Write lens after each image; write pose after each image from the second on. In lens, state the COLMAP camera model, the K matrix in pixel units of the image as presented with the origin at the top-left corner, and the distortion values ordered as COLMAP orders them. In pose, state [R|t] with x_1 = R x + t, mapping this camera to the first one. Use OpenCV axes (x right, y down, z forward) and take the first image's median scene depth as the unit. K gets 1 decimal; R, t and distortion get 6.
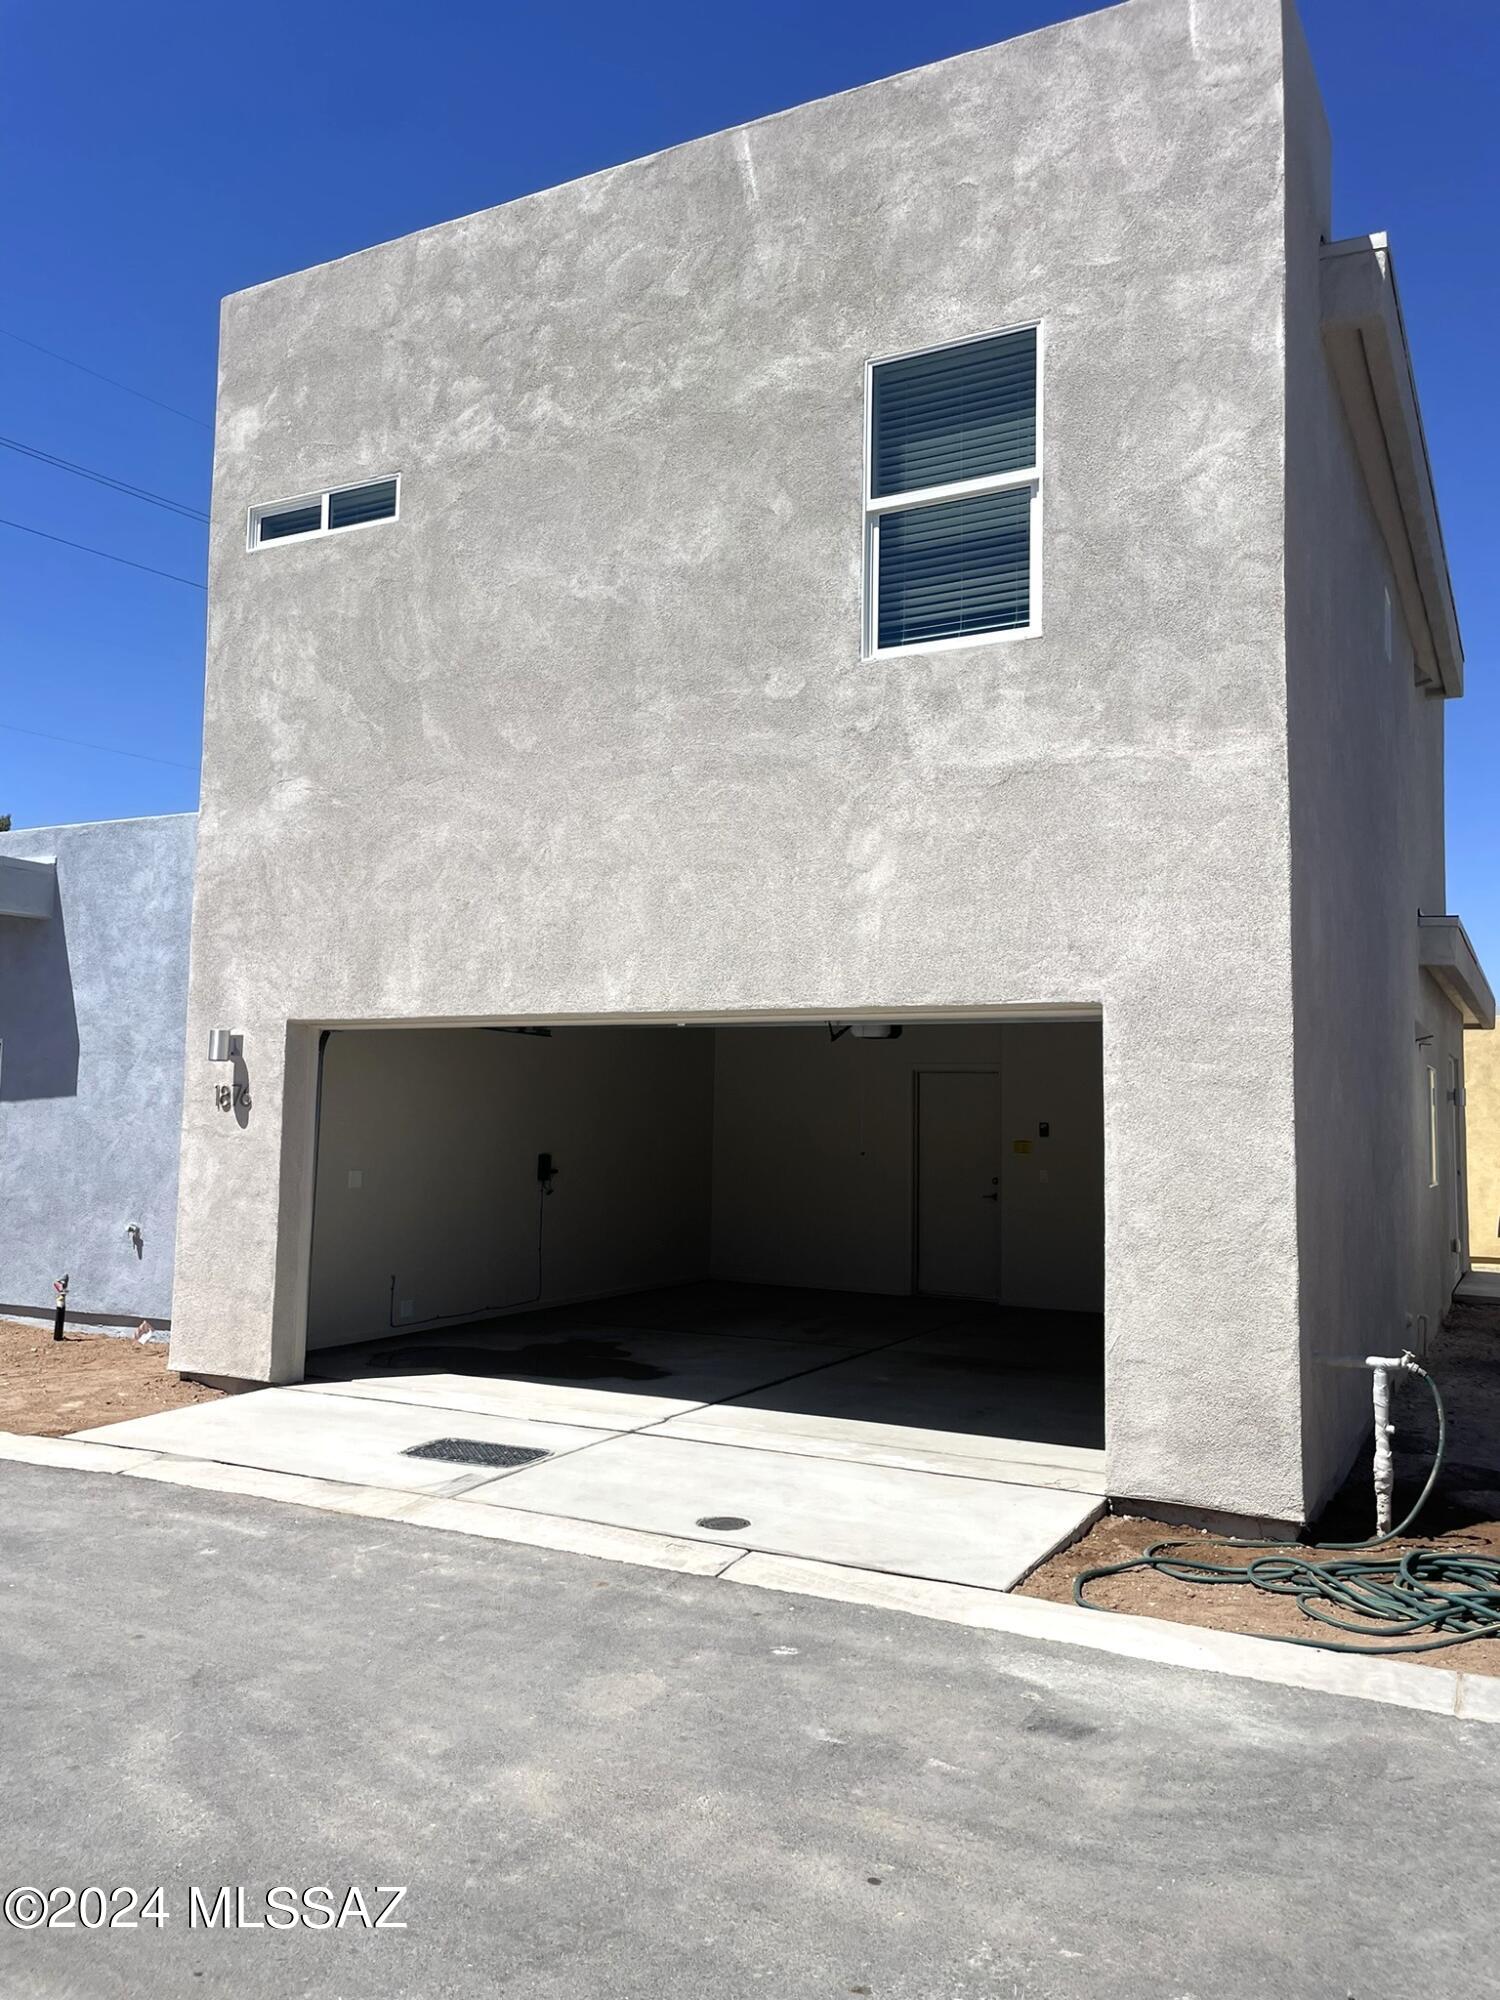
lens RADIAL K [[1524.9, 0, 720.6], [0, 1524.9, 1006.6], [0, 0, 1]] dist [0.081555, -0.118459]
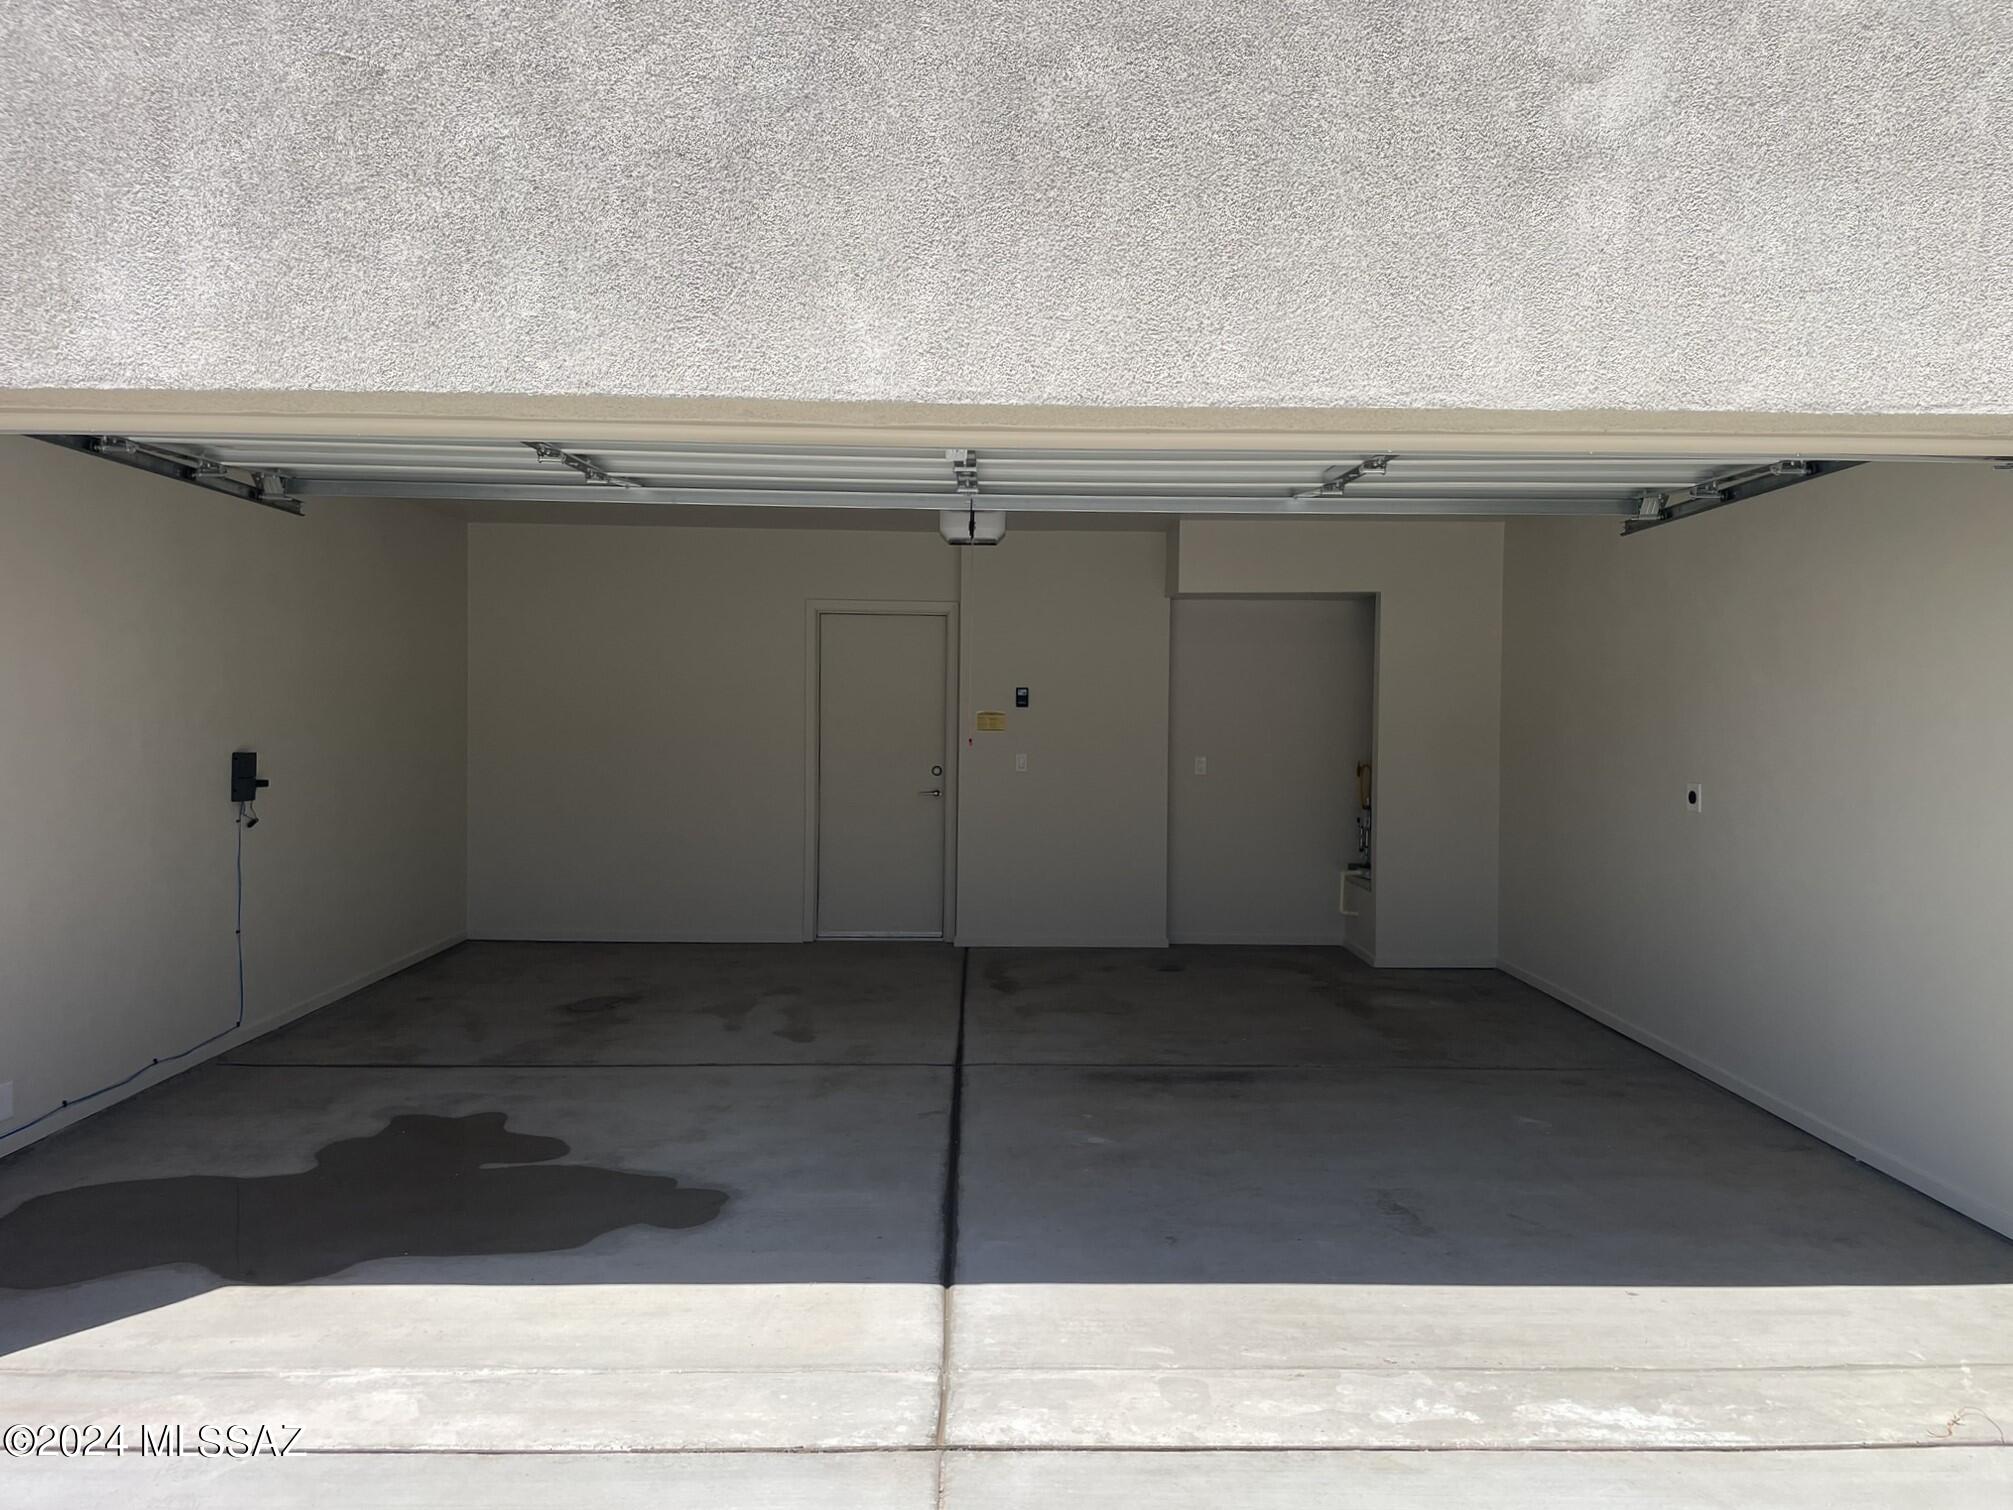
lens RADIAL K [[1534.9, 0, 1006.5], [0, 1534.9, 755.0], [0, 0, 1]] dist [0.081555, -0.118459]
pose [[0.865819, -0.026729, 0.499643, -0.226811], [-0.032474, 0.993465, 0.109420, 0.046117], [-0.499303, -0.110964, 0.859293, 0.608221]]
